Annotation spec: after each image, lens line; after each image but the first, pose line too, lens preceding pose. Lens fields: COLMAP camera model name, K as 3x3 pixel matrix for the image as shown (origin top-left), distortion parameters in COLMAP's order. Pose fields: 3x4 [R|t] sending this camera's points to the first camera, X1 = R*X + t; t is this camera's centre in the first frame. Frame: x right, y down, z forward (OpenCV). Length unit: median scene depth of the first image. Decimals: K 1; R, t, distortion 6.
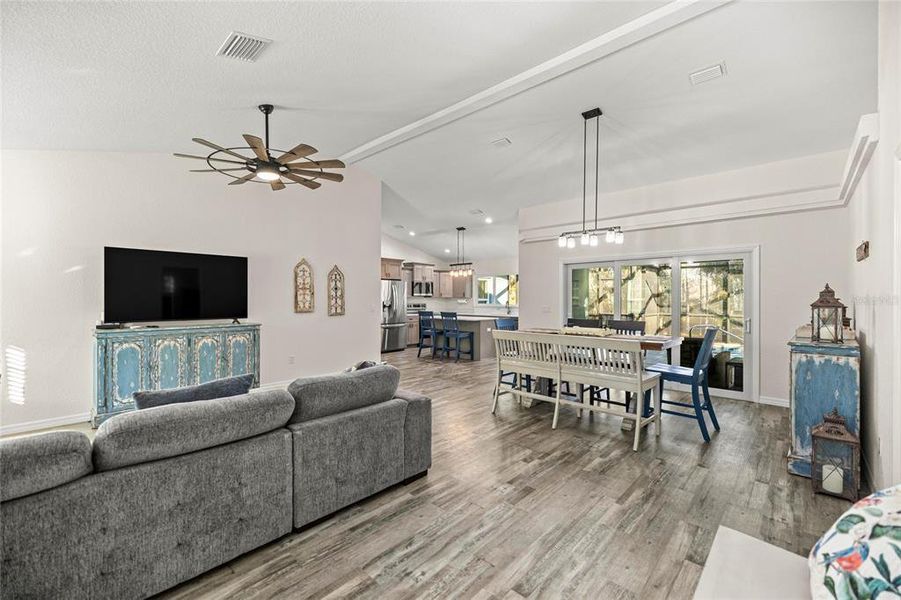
lens RADIAL K [[383.0, 0, 446.2], [0, 383.0, 298.4], [0, 0, 1]] dist [0.001643, 0.000145]
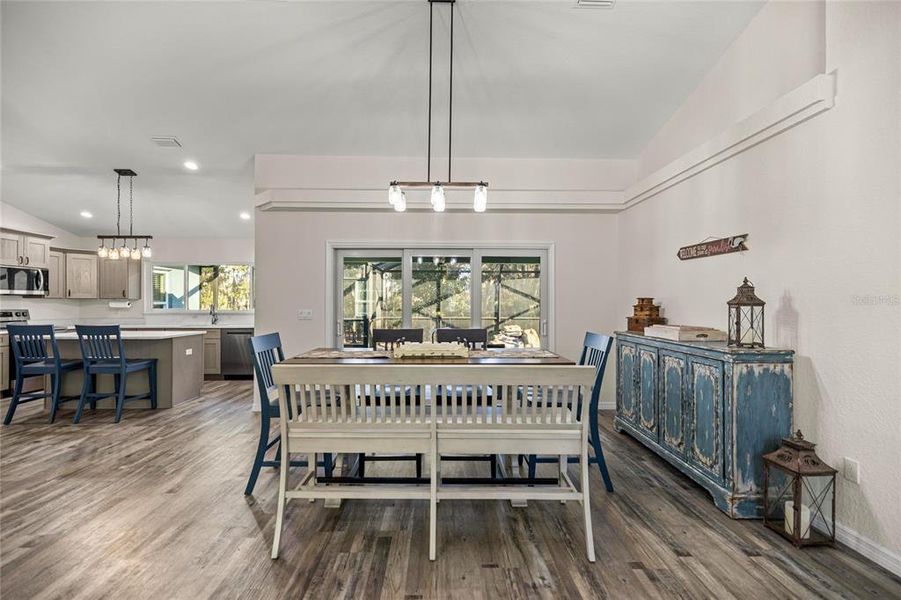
lens RADIAL K [[385.5, 0, 446.8], [0, 385.5, 302.6], [0, 0, 1]] dist [0.002448, 0.000257]
pose [[0.710733, 0.002229, 0.703458, -0.028074], [-0.000448, 0.999996, -0.002717, 0.007863], [-0.703461, 0.001616, 0.710732, 0.340603]]
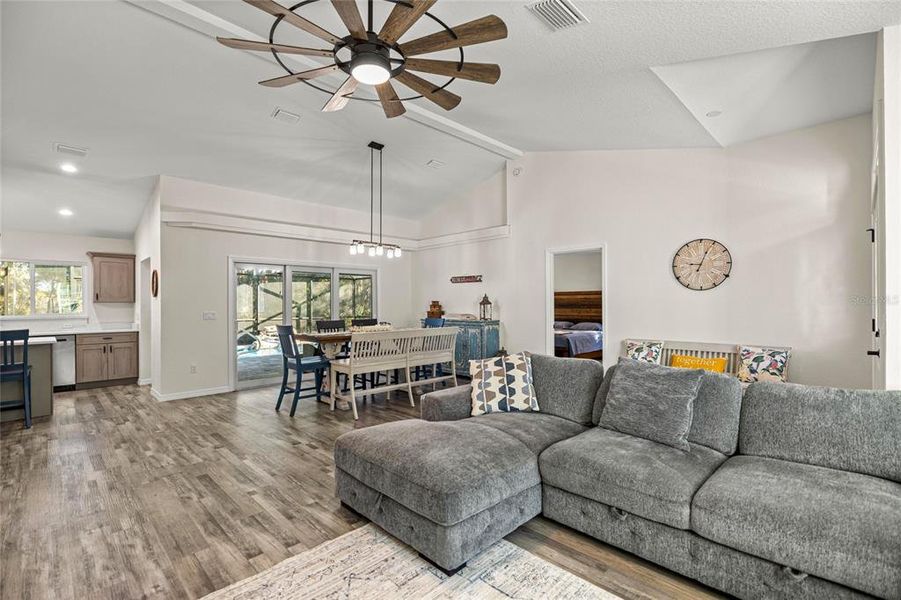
lens RADIAL K [[412.7, 0, 448.6], [0, 412.7, 304.9], [0, 0, 1]] dist [0.001154, 0.000016]
pose [[0.030609, -0.003265, 0.999526, -0.546616], [0.009902, 0.999947, 0.002963, 0.007416], [-0.999482, 0.009807, 0.030640, 0.452043]]
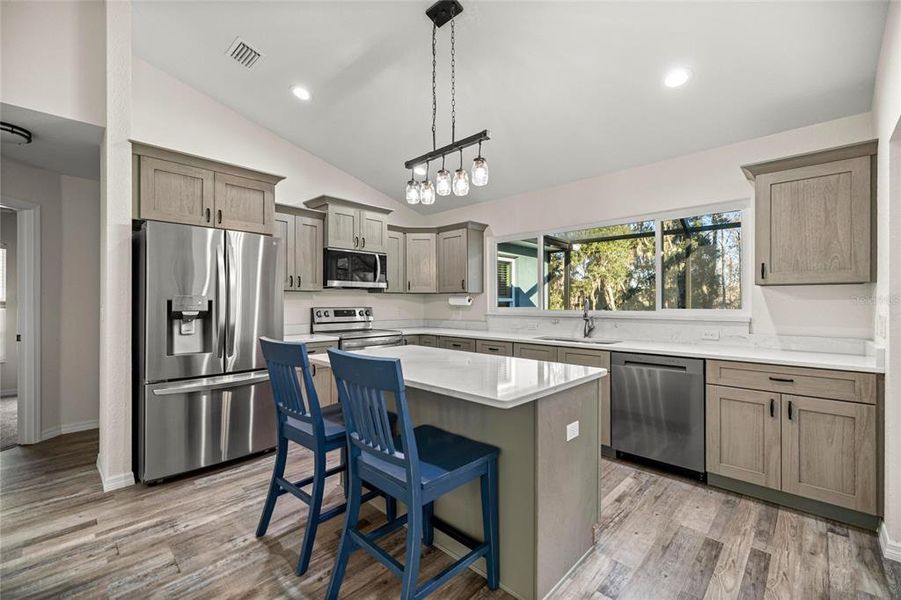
lens RADIAL K [[378.9, 0, 450.5], [0, 378.9, 300.0], [0, 0, 1]] dist [0.001007, 0.000255]
pose [[0.999989, -0.000493, -0.004625, 0.052517], [0.000465, 0.999982, -0.006057, 0.012471], [0.004628, 0.006055, 0.999971, 0.905594]]
